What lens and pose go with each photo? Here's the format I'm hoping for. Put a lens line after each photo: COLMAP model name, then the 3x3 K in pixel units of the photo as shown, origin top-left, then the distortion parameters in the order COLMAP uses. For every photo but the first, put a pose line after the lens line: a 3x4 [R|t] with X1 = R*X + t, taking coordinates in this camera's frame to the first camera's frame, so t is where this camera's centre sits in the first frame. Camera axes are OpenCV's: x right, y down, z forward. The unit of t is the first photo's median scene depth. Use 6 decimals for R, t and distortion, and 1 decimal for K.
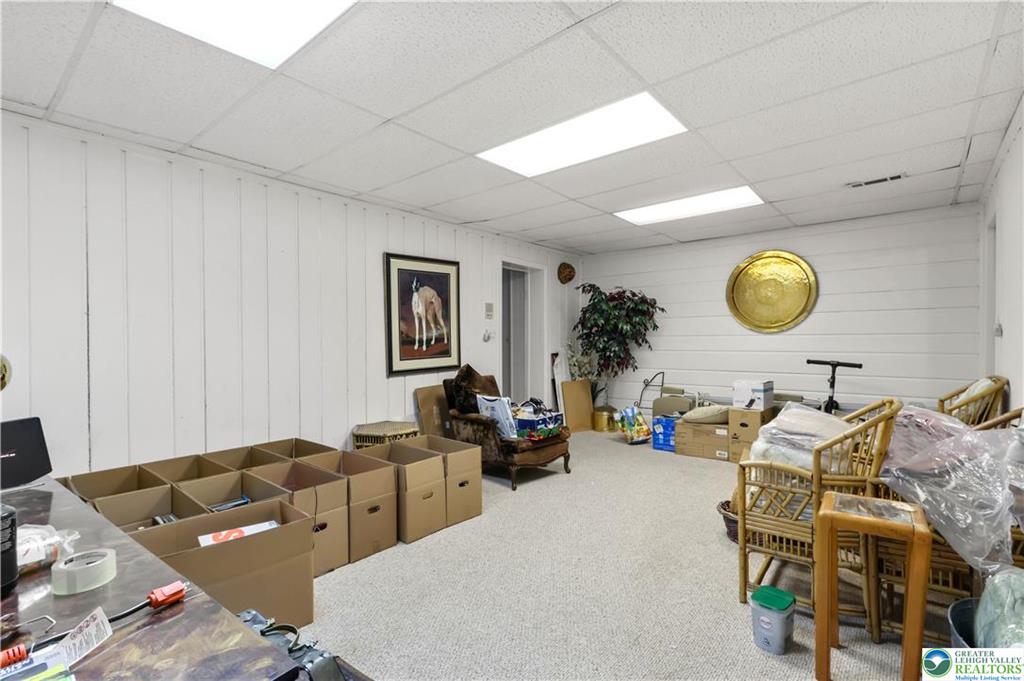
lens RADIAL K [[478.2, 0, 512.2], [0, 478.2, 343.9], [0, 0, 1]] dist [-0.001212, 0.001943]
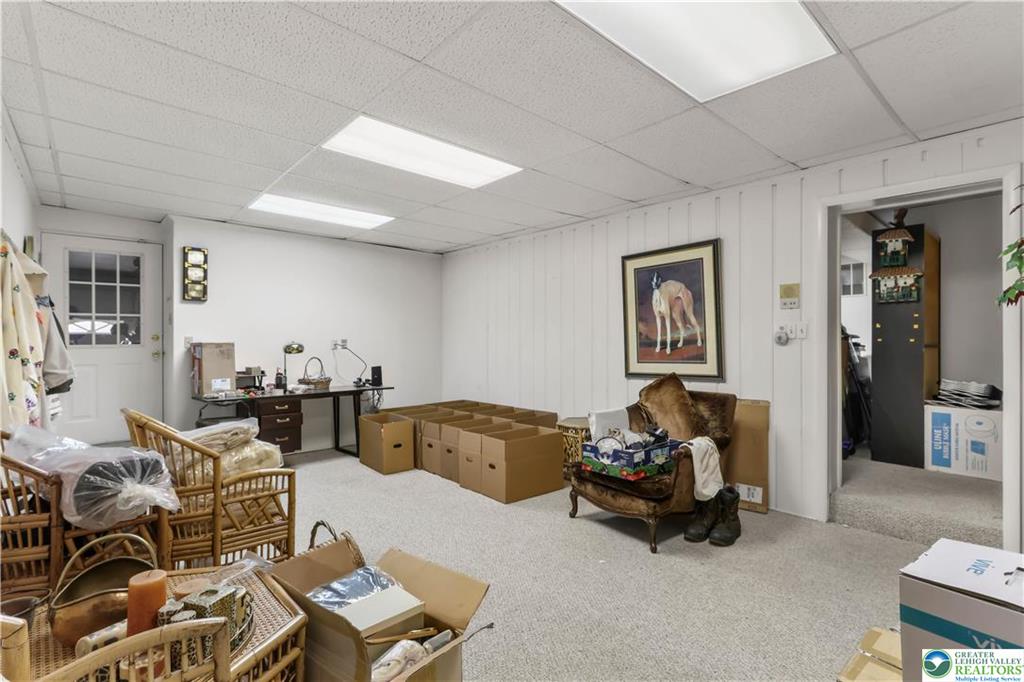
lens RADIAL K [[478.2, 0, 512.1], [0, 478.2, 339.6], [0, 0, 1]] dist [-0.001212, 0.001943]
pose [[-0.133198, 0.006204, -0.991070, 0.734368], [-0.002125, 0.999976, 0.006545, -0.017560], [0.991087, 0.002978, -0.133181, 0.844269]]
